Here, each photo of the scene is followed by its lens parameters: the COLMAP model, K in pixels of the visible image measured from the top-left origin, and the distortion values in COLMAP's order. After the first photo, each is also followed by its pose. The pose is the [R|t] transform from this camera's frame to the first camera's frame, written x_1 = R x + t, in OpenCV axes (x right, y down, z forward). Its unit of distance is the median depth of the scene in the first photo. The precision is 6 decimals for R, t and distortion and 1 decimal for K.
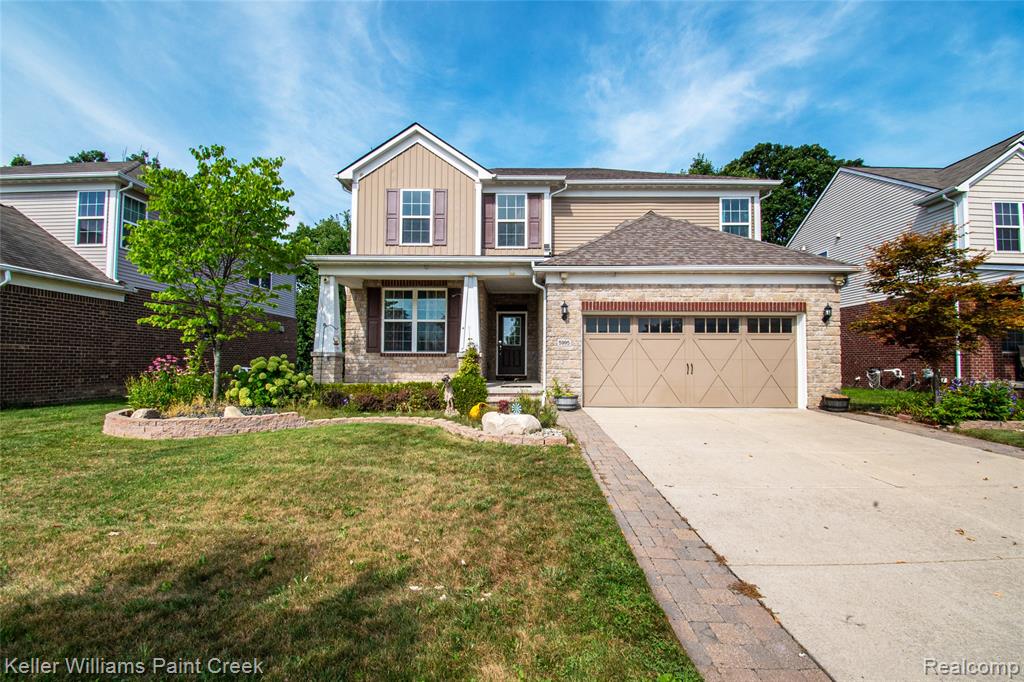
lens RADIAL K [[462.7, 0, 512.0], [0, 462.7, 341.0], [0, 0, 1]] dist [0.008083, -0.020305]
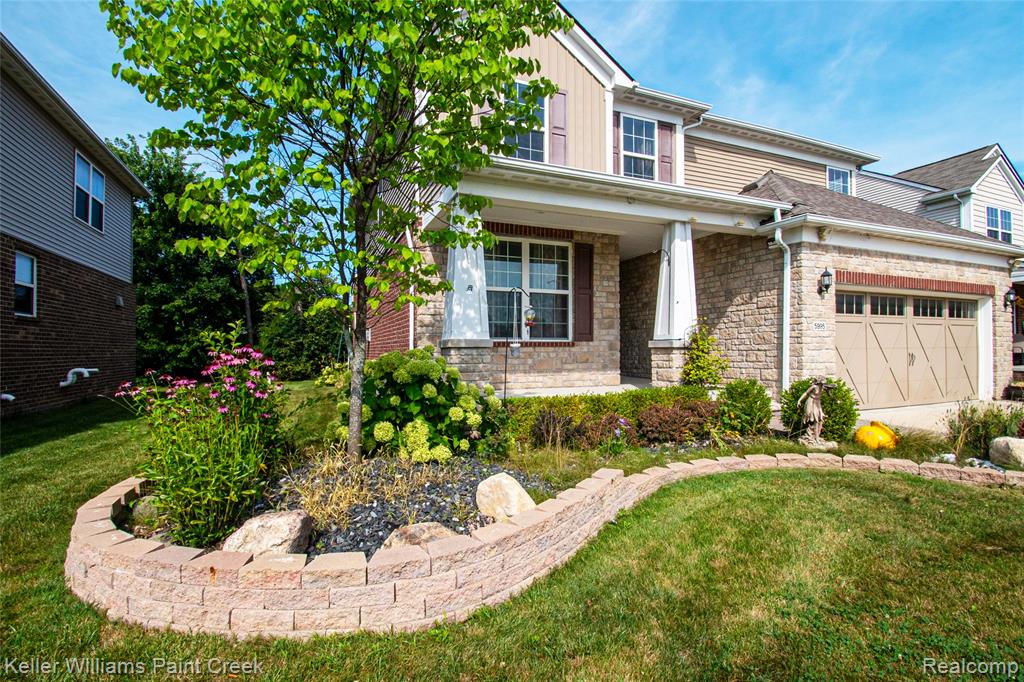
lens RADIAL K [[496.3, 0, 529.6], [0, 496.3, 344.2], [0, 0, 1]] dist [0.003597, -0.025088]
pose [[0.916633, -0.003248, 0.399716, -0.574517], [-0.007441, 0.999655, 0.025187, 0.015015], [-0.399660, -0.026062, 0.916293, 0.448526]]
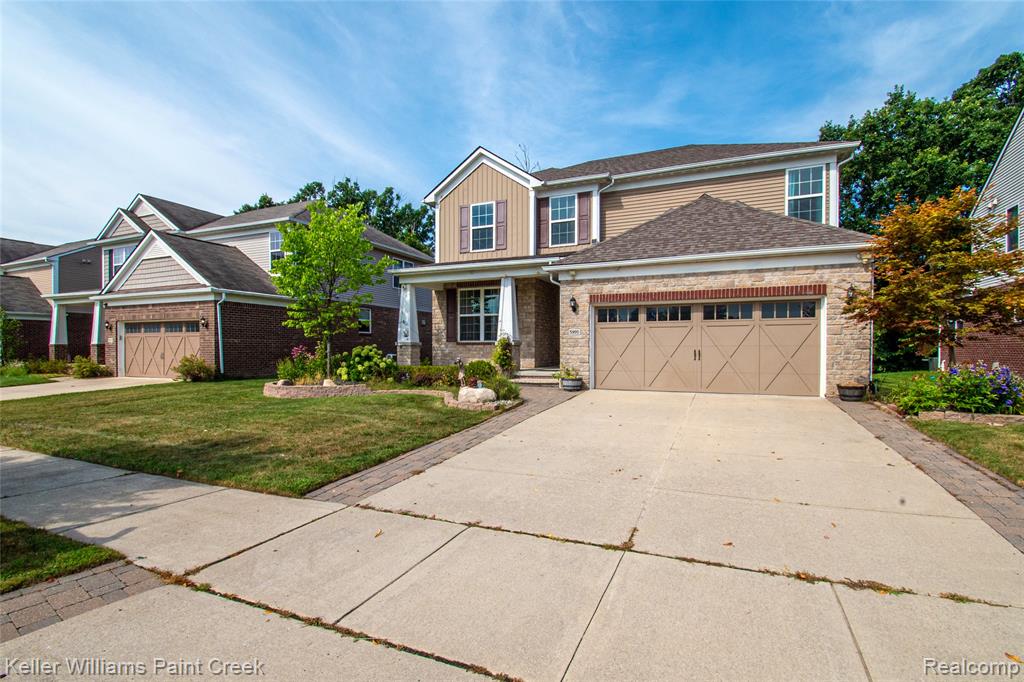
lens RADIAL K [[482.3, 0, 502.2], [0, 482.3, 351.7], [0, 0, 1]] dist [0.010613, -0.019914]
pose [[0.916961, -0.001514, -0.398973, 0.400031], [0.021377, 0.998743, 0.045341, -0.005185], [0.398403, -0.050104, 0.915841, -0.151928]]
